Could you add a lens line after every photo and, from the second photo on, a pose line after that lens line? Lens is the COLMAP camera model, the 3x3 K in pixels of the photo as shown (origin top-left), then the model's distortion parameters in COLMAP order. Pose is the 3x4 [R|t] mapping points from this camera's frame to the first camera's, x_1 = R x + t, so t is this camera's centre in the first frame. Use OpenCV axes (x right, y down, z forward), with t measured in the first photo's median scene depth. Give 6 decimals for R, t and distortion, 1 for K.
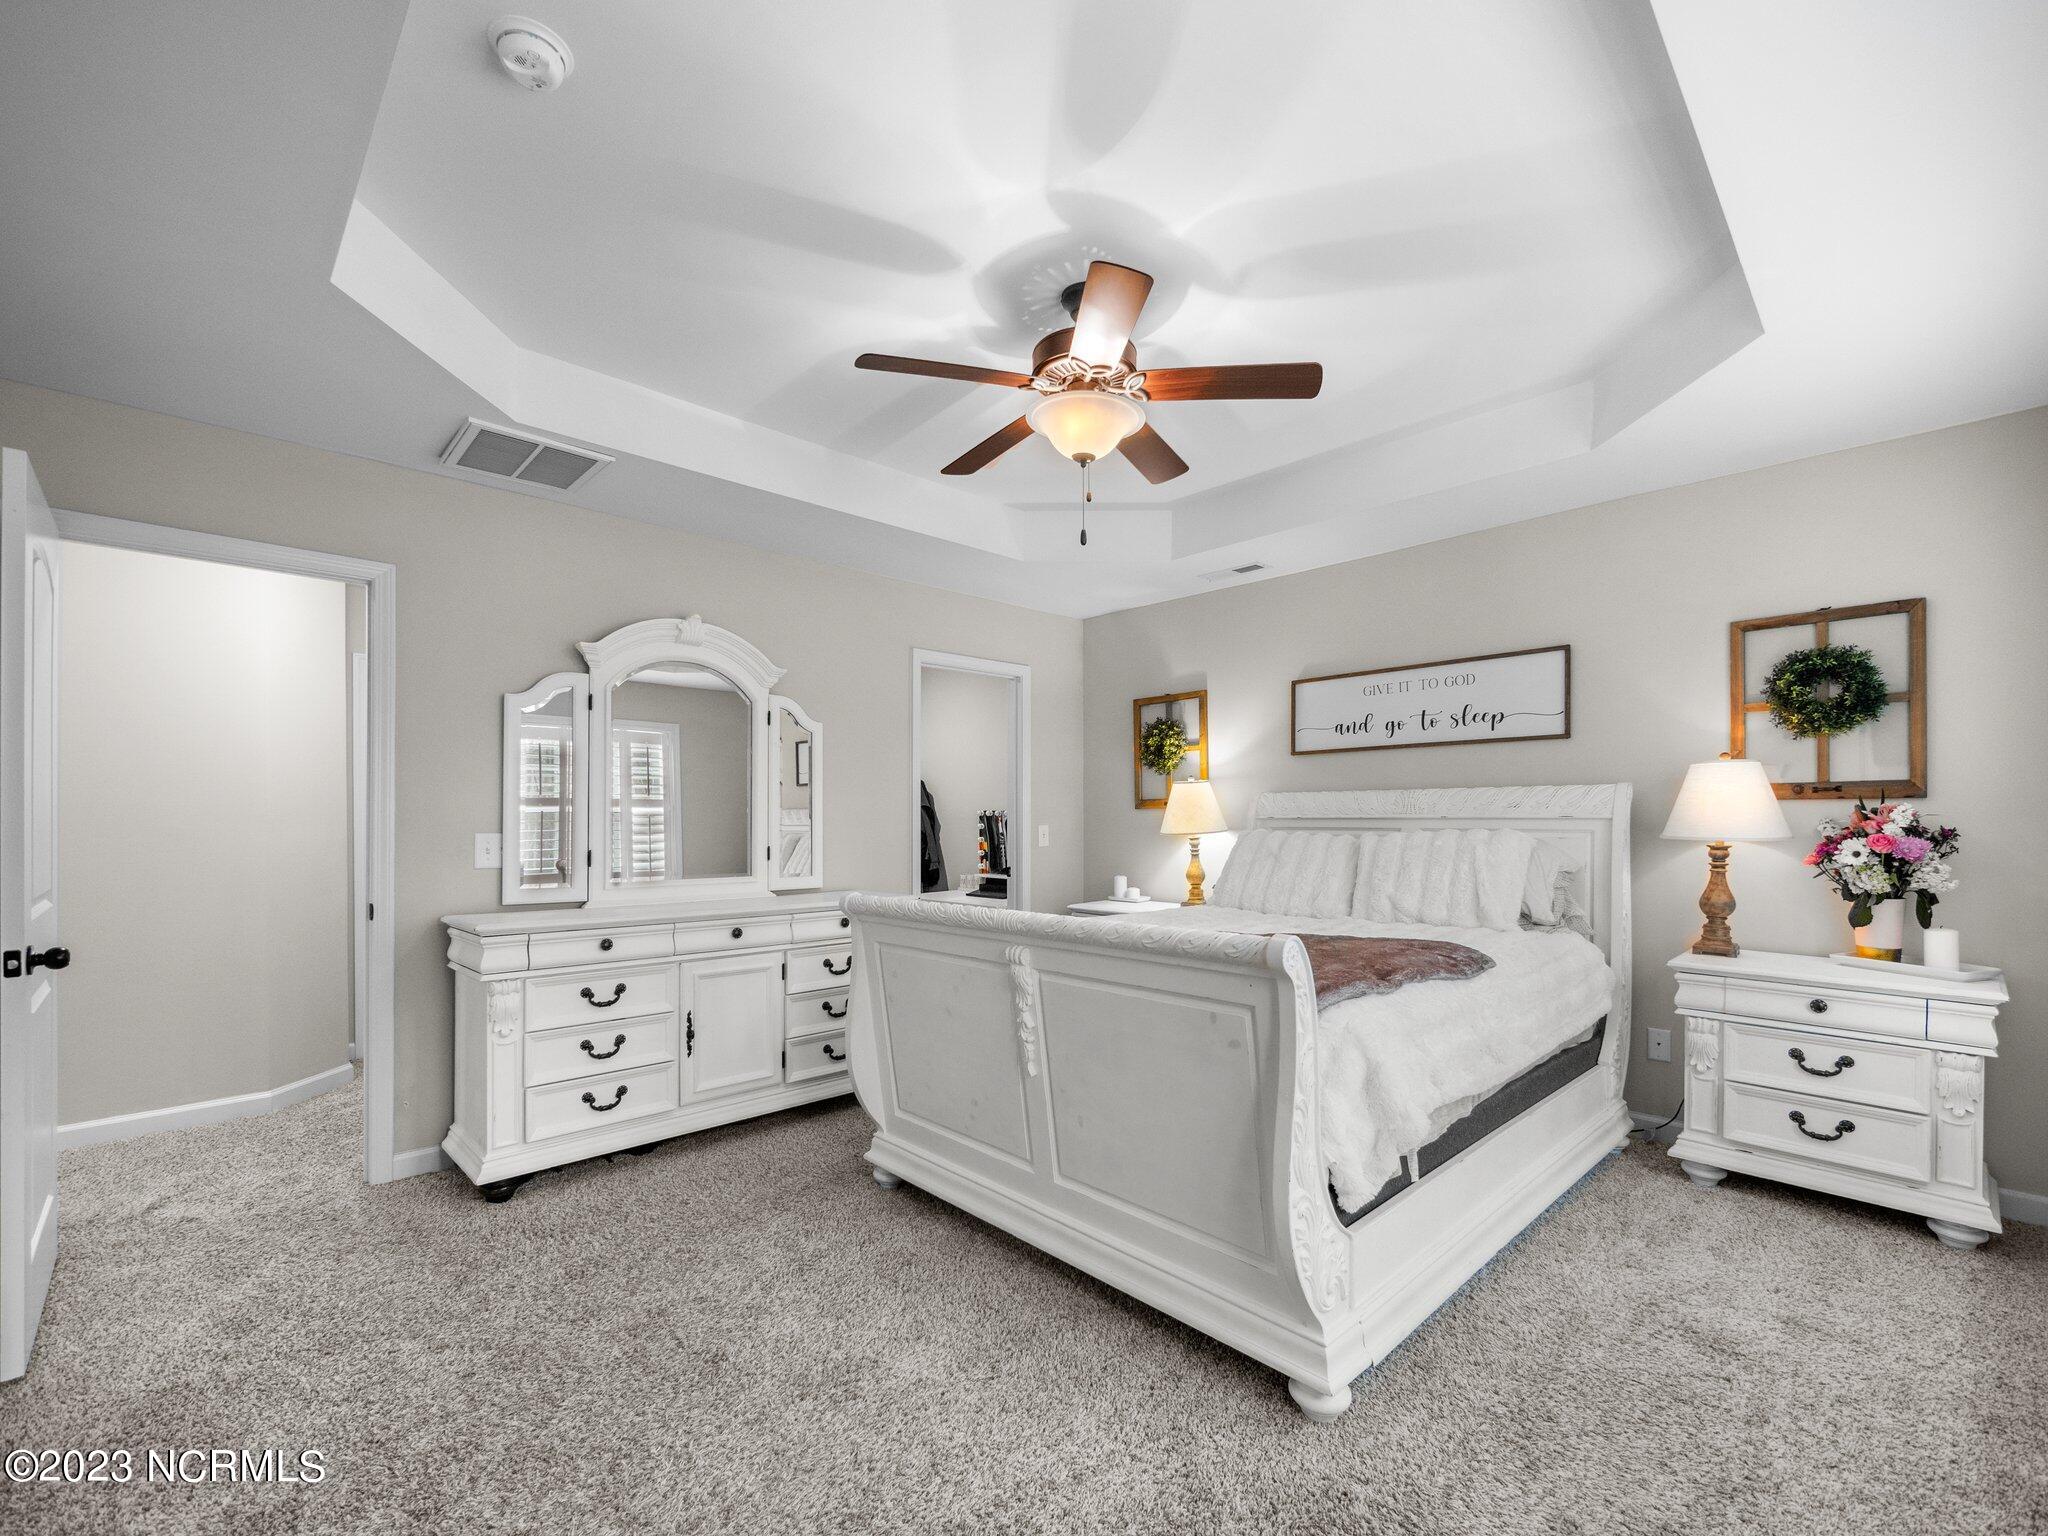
lens RADIAL K [[865.5, 0, 1022.6], [0, 865.5, 821.8], [0, 0, 1]] dist [0.000070, -0.001180]
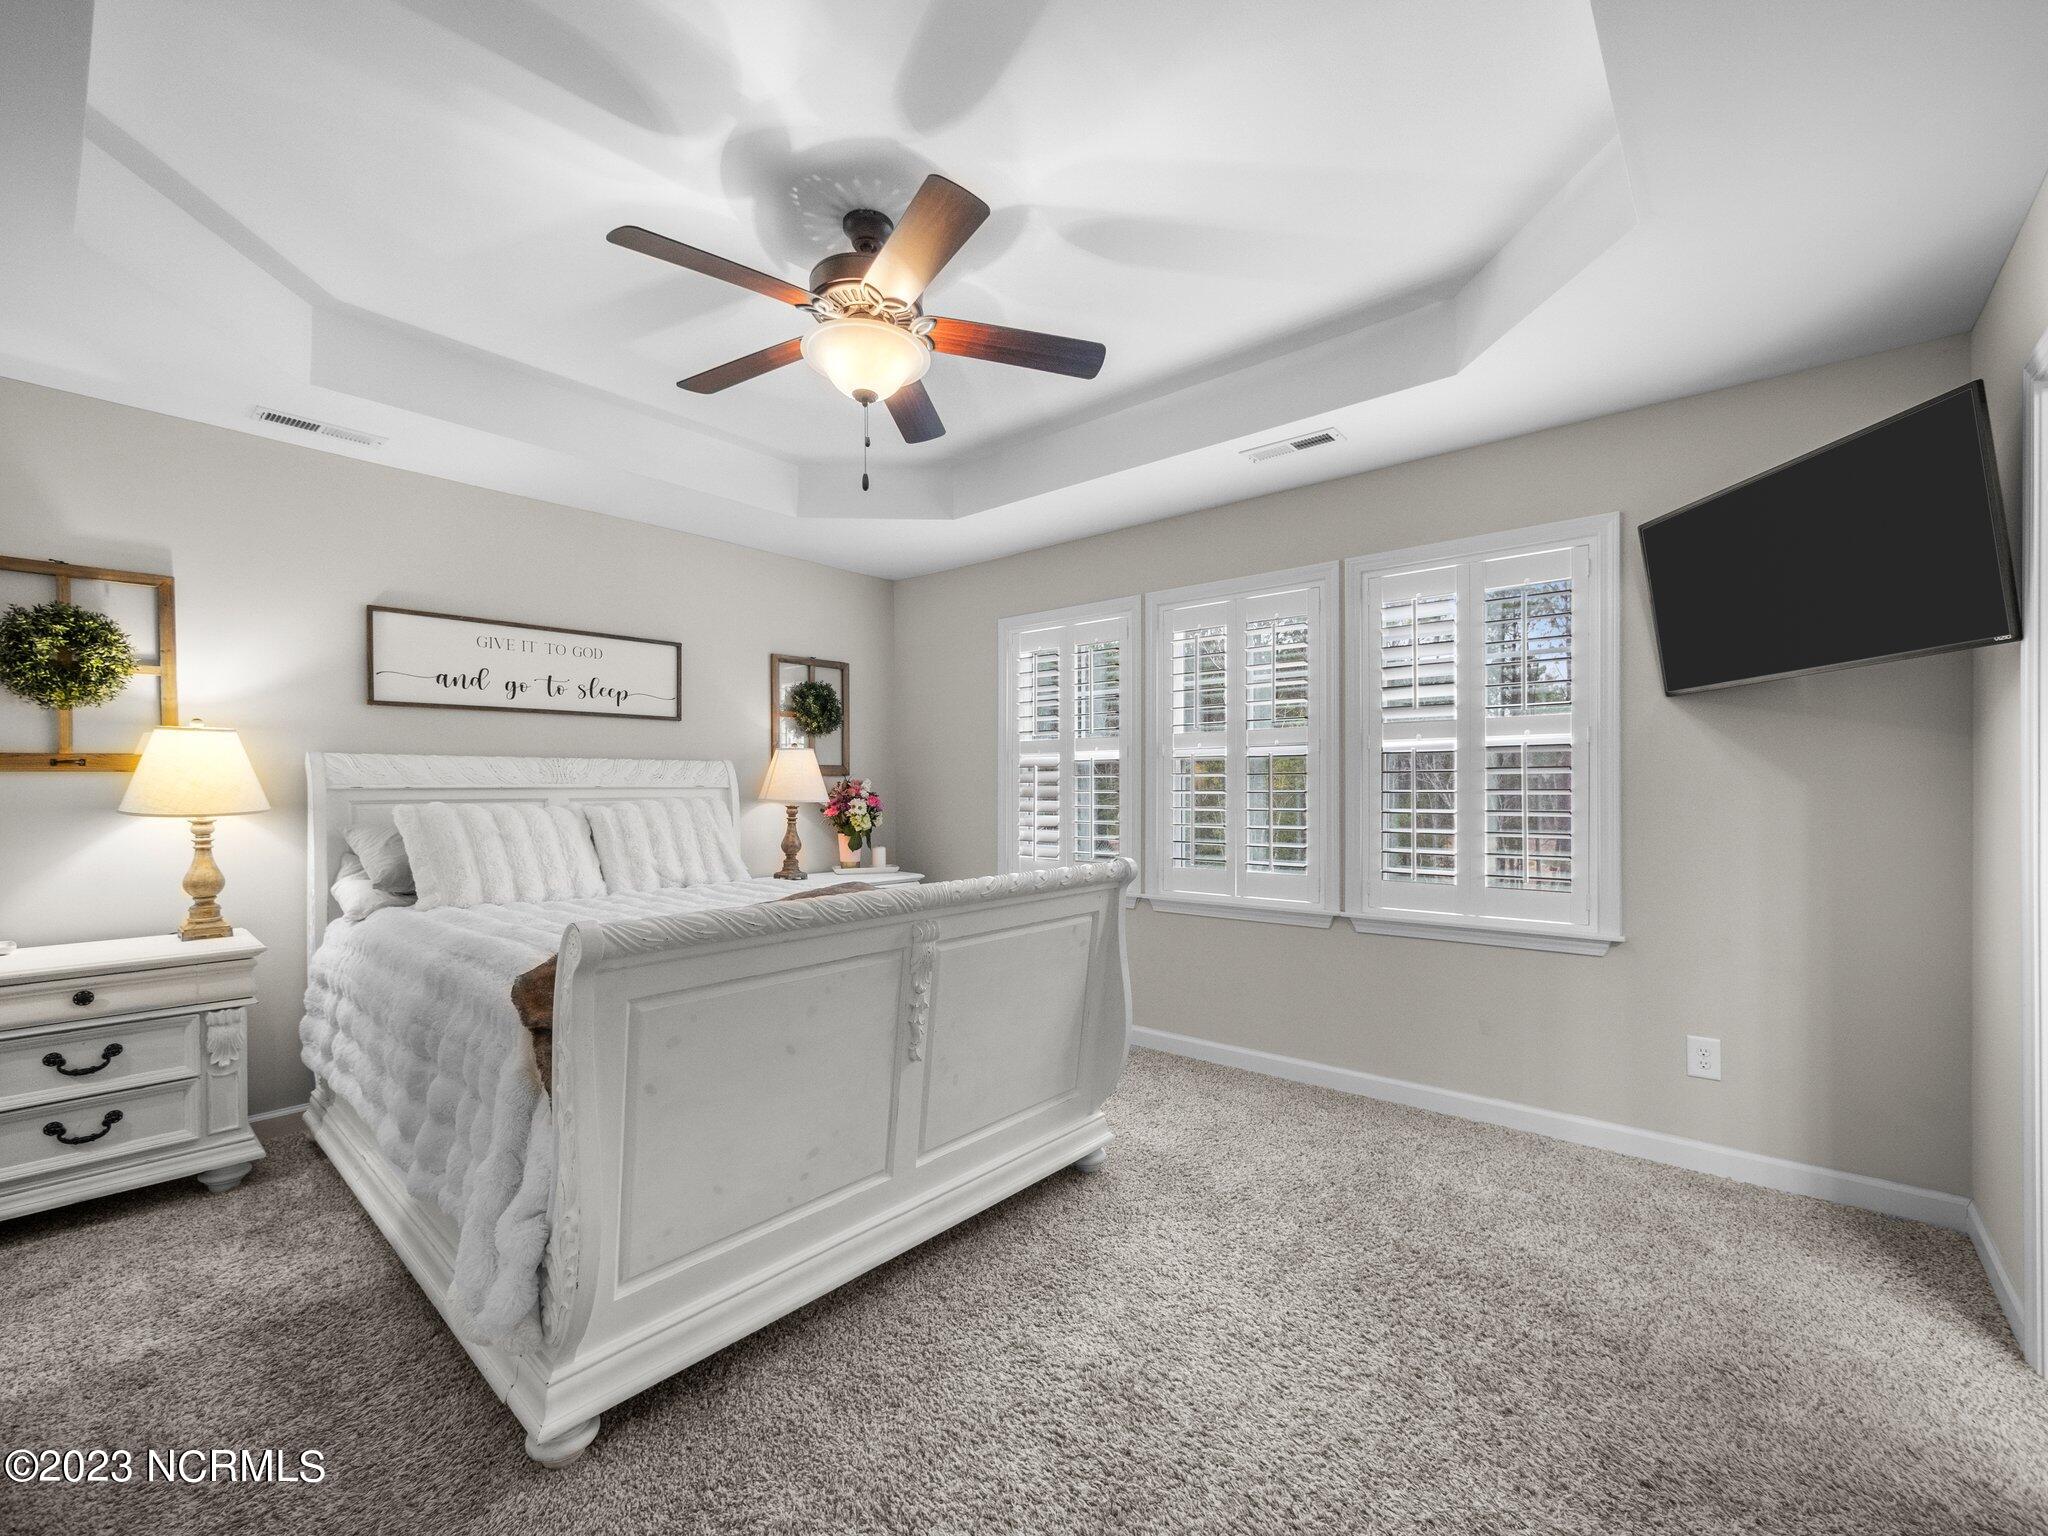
lens RADIAL K [[865.5, 0, 1026.7], [0, 865.5, 780.6], [0, 0, 1]] dist [0.000070, -0.001180]
pose [[-0.088744, 0.009126, 0.996013, -0.541528], [0.008839, 0.999926, -0.008375, 0.000369], [-0.996015, 0.008061, -0.088818, 0.562571]]
